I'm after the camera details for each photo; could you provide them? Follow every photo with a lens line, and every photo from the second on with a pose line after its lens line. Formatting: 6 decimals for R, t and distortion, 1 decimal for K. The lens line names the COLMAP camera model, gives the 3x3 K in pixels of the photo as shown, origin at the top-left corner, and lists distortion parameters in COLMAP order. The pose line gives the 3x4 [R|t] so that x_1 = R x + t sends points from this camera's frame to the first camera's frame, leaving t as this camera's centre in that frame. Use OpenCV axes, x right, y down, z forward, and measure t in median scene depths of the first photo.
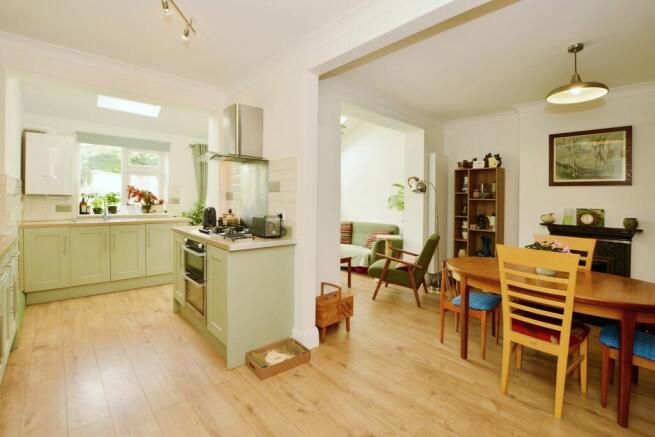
lens RADIAL K [[302.1, 0, 327.4], [0, 302.1, 197.6], [0, 0, 1]] dist [-0.001622, 0.000066]
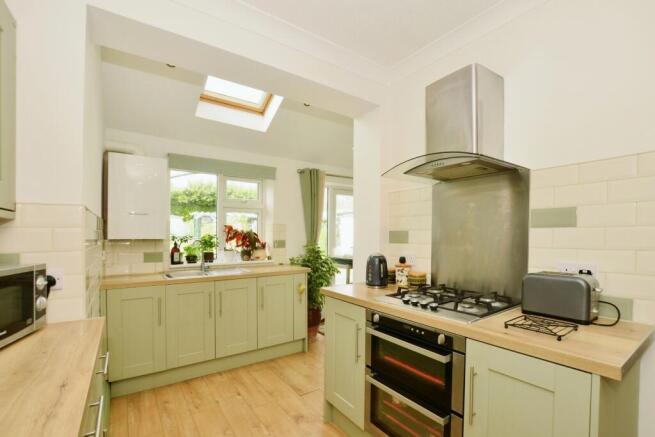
lens RADIAL K [[293.6, 0, 328.1], [0, 293.6, 230.7], [0, 0, 1]] dist [0.000633, -0.000121]
pose [[0.993279, -0.020456, -0.113923, -0.349514], [0.018539, 0.999669, -0.017858, -0.008243], [0.114251, 0.015626, 0.993329, 0.318610]]
